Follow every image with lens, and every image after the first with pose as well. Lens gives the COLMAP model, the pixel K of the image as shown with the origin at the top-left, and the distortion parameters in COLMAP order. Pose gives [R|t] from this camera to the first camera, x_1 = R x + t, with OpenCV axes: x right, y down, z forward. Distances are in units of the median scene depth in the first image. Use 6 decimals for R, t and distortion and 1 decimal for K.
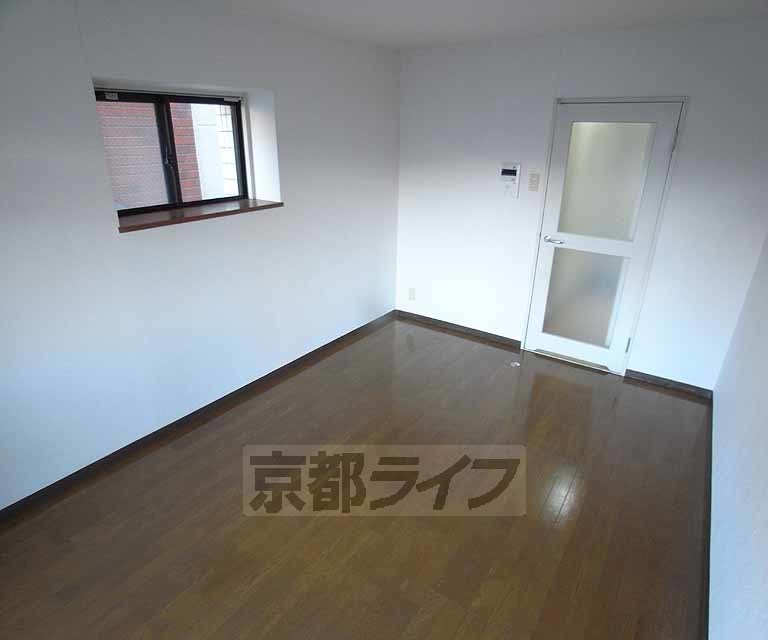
lens RADIAL K [[476.0, 0, 384.0], [0, 476.0, 320.0], [0, 0, 1]] dist [-0.000398, 0.001061]
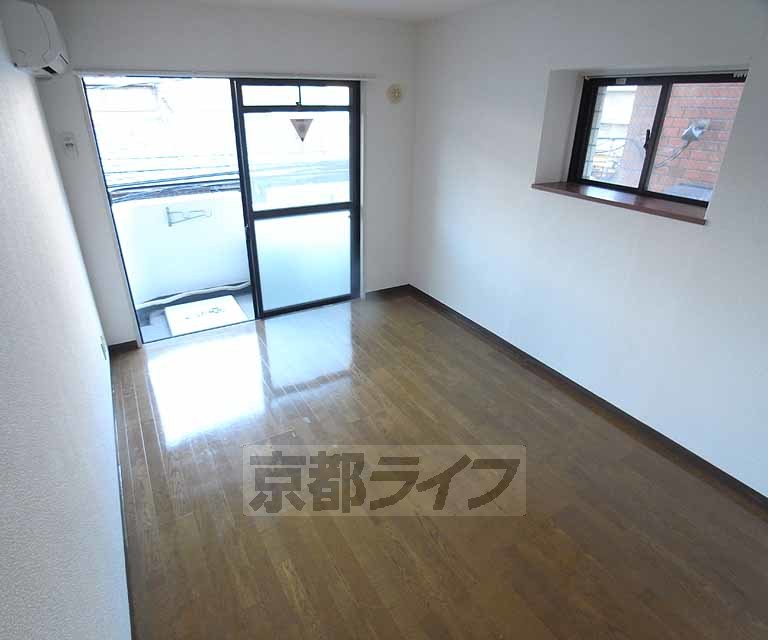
lens RADIAL K [[476.0, 0, 384.0], [0, 476.0, 320.0], [0, 0, 1]] dist [-0.000398, 0.001061]
pose [[-0.428522, 0.363751, -0.827076, 0.742234], [-0.377538, 0.759554, 0.529664, -0.383926], [0.820874, 0.539225, -0.188155, 0.954278]]
